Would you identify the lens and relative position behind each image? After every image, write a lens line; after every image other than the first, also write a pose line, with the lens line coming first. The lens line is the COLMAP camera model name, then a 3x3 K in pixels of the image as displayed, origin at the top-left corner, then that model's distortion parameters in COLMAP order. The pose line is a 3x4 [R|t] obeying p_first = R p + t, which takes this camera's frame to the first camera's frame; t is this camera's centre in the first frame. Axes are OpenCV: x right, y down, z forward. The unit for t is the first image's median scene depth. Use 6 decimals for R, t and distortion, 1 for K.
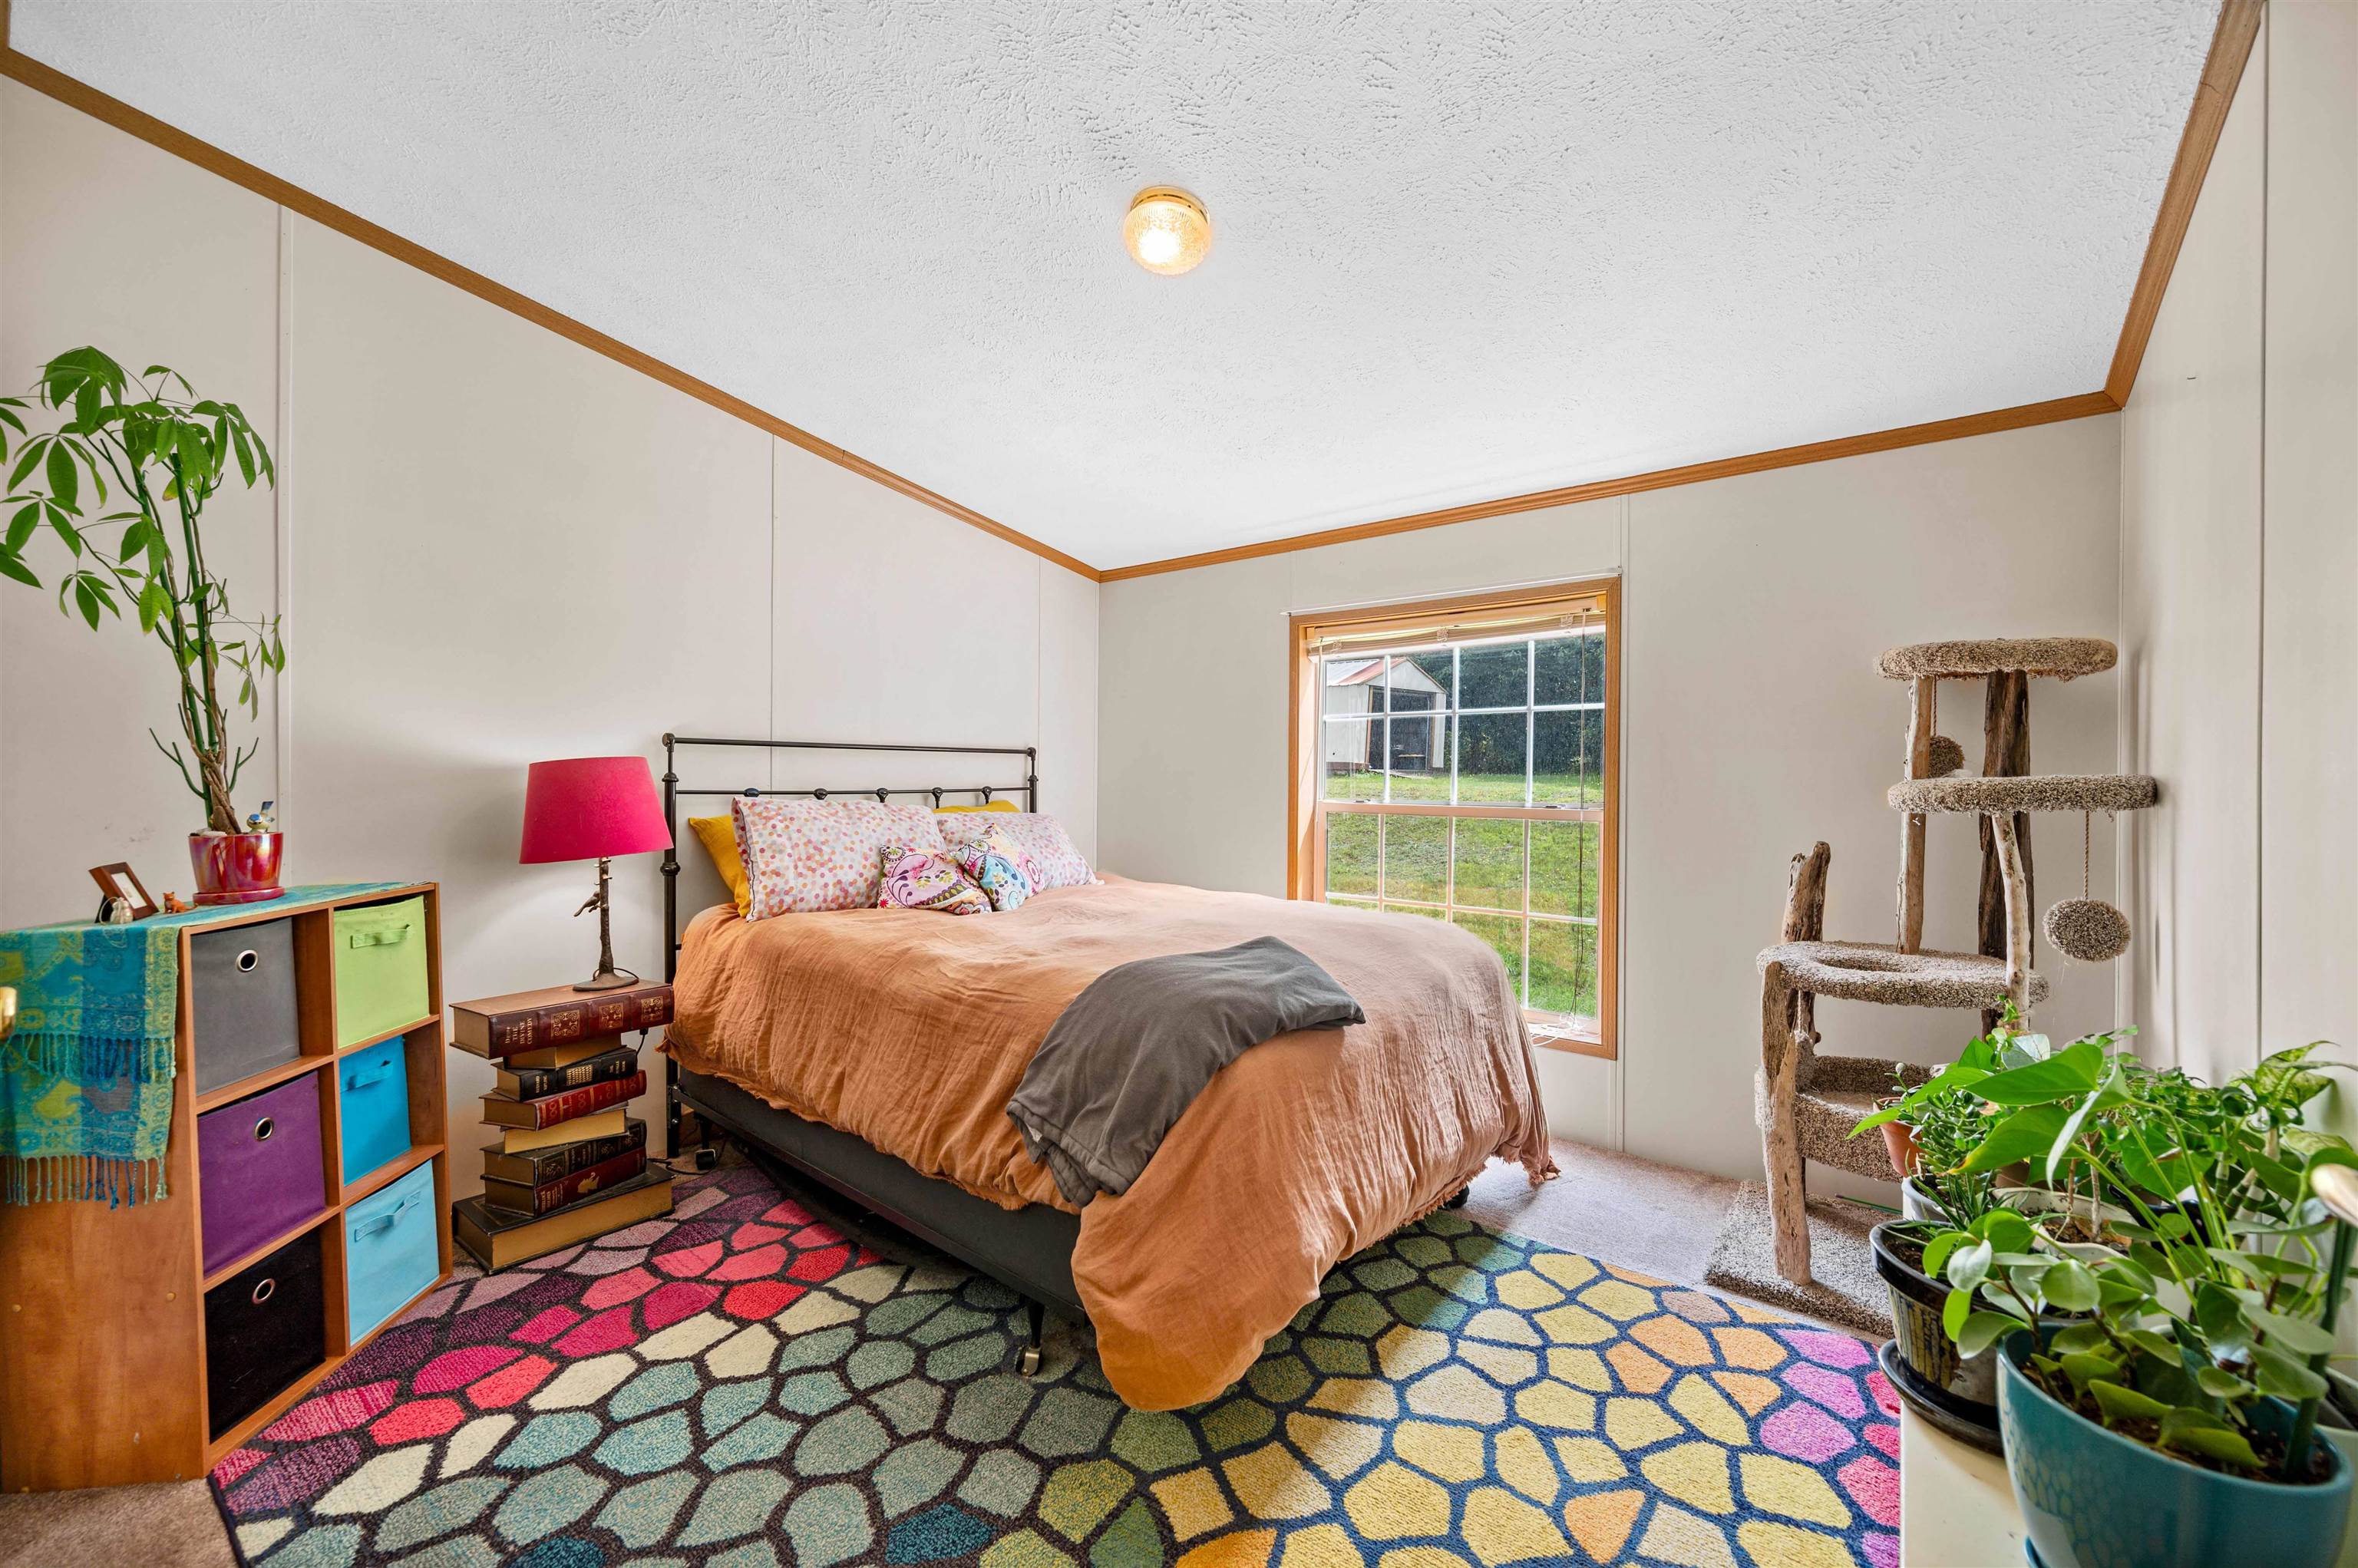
lens RADIAL K [[934.8, 0, 1169.5], [0, 934.8, 784.7], [0, 0, 1]] dist [0.000112, 0.000038]
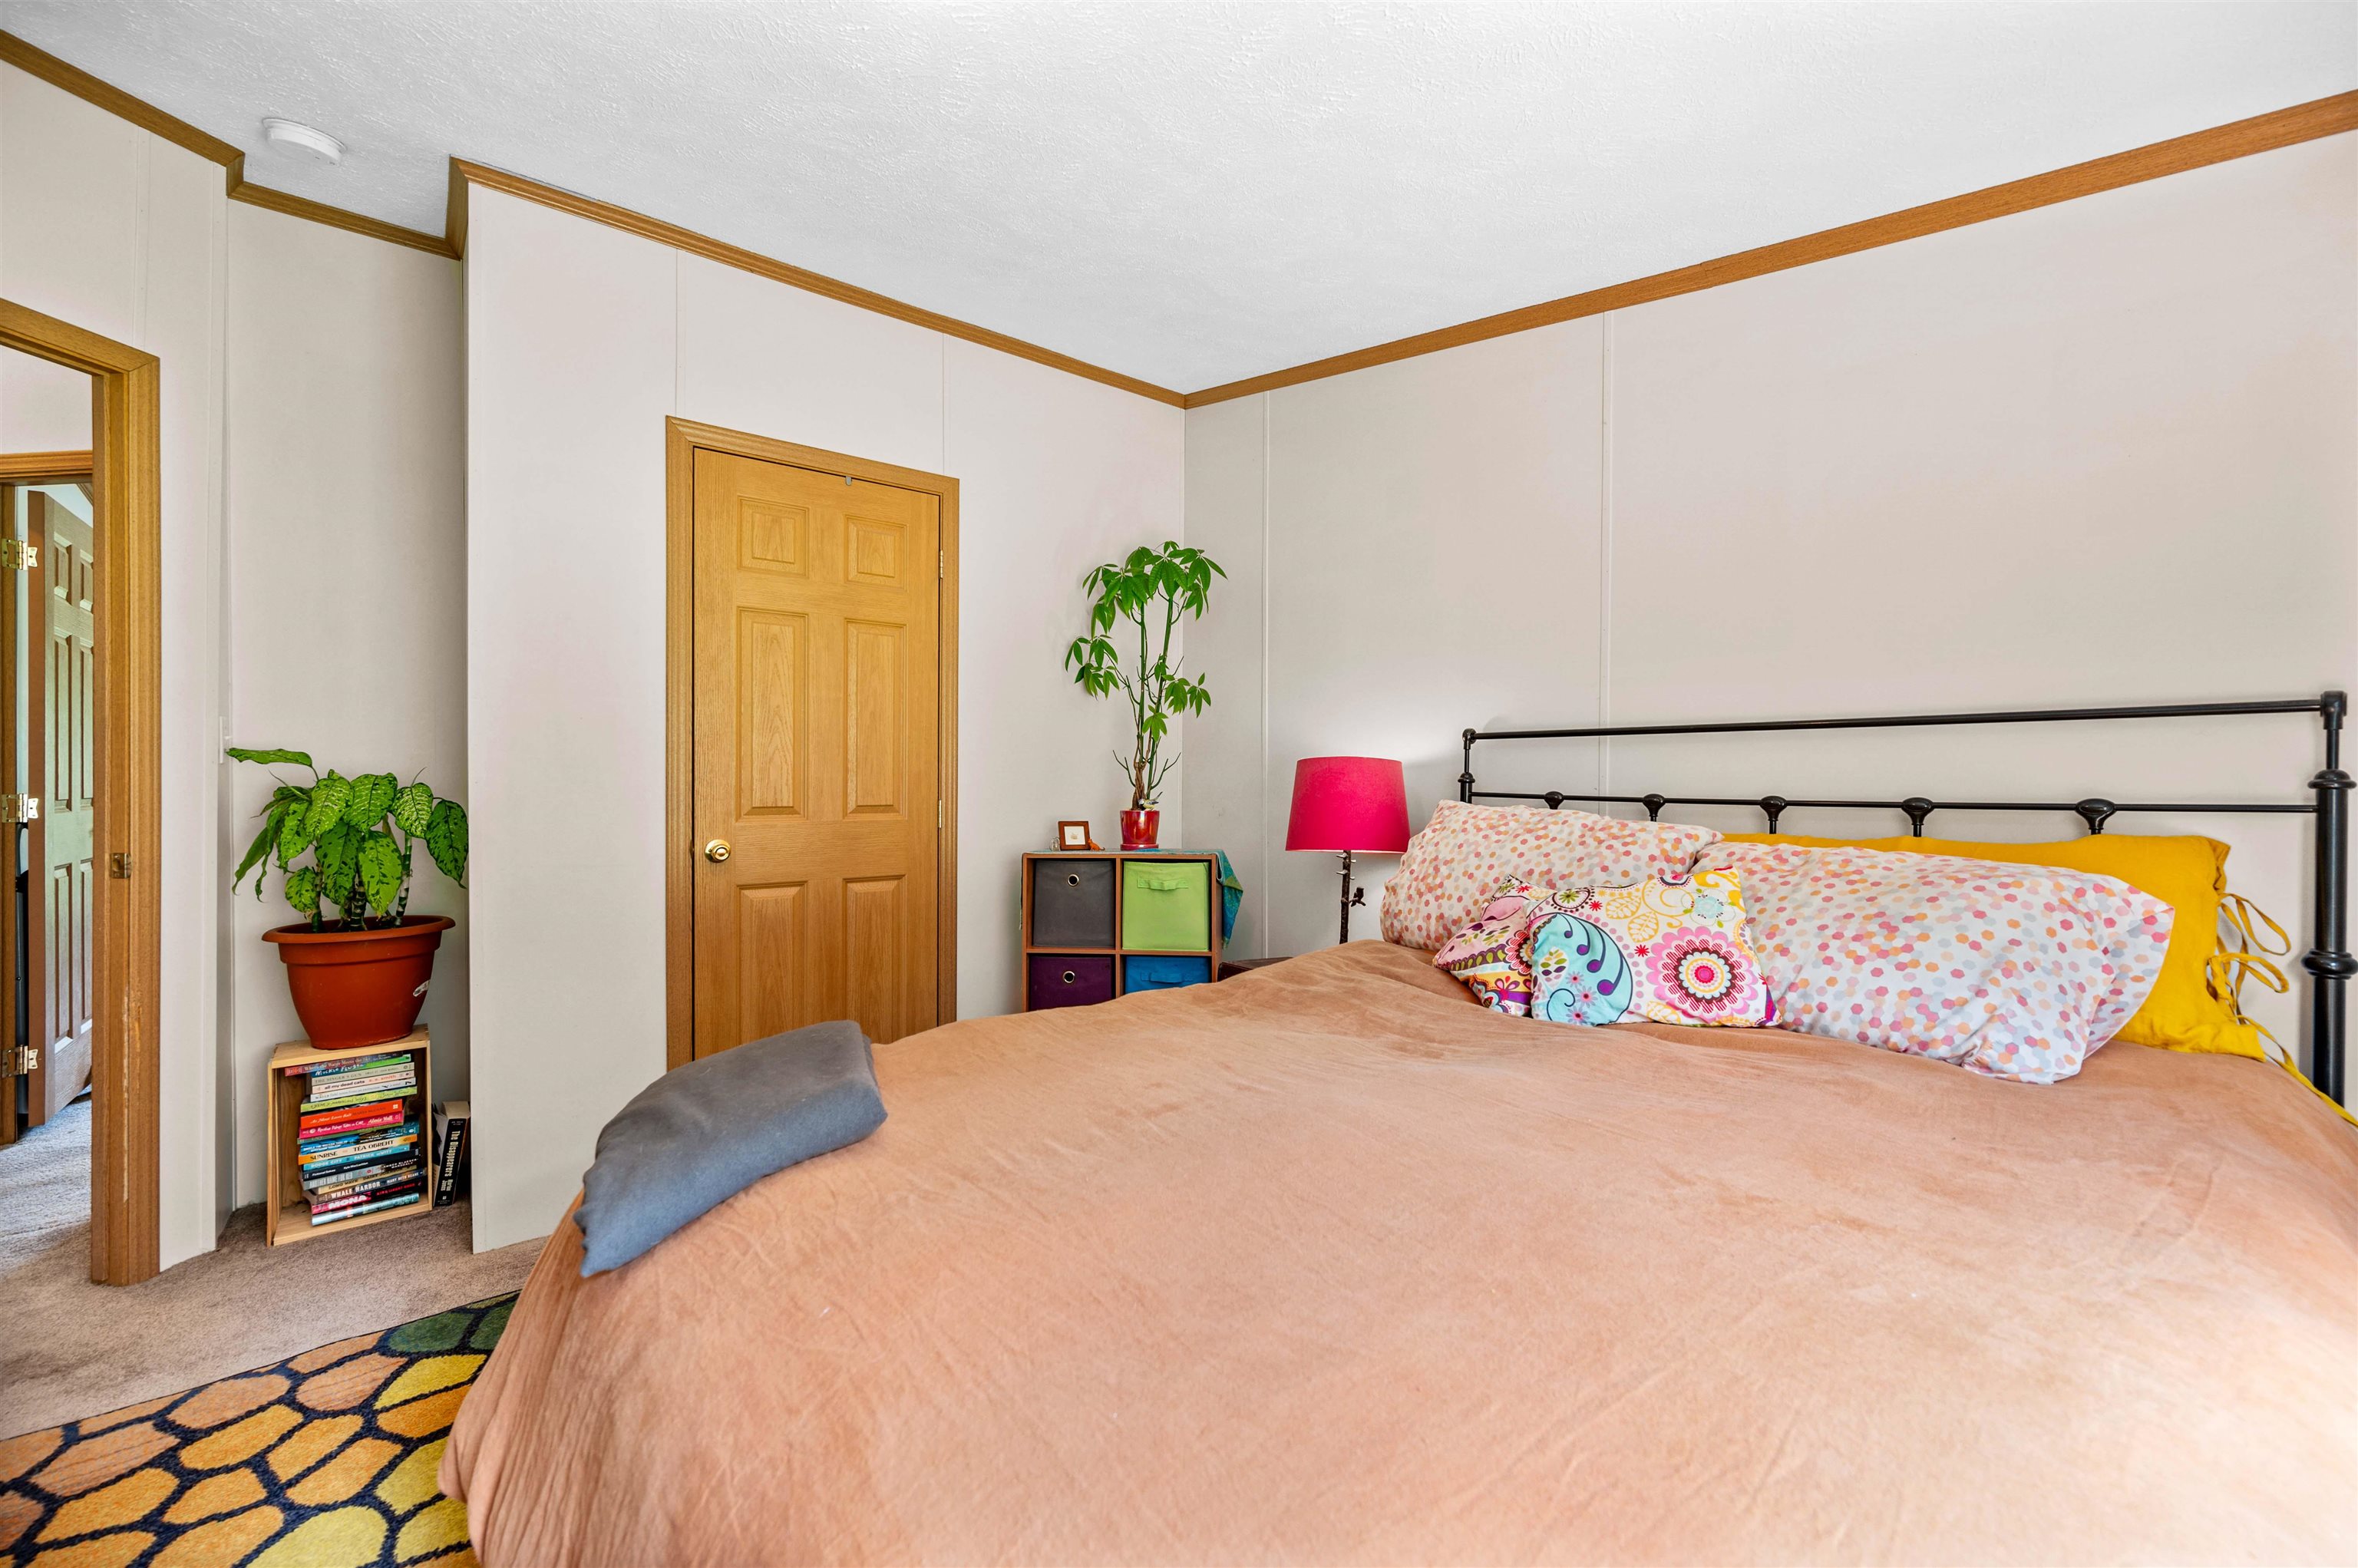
lens RADIAL K [[926.5, 0, 1175.4], [0, 926.5, 787.2], [0, 0, 1]] dist [-0.000116, 0.000127]
pose [[-0.206649, 0.007381, -0.978387, 0.505141], [-0.010846, 0.999893, 0.009834, -0.004553], [0.978355, 0.012644, -0.206547, 1.145437]]
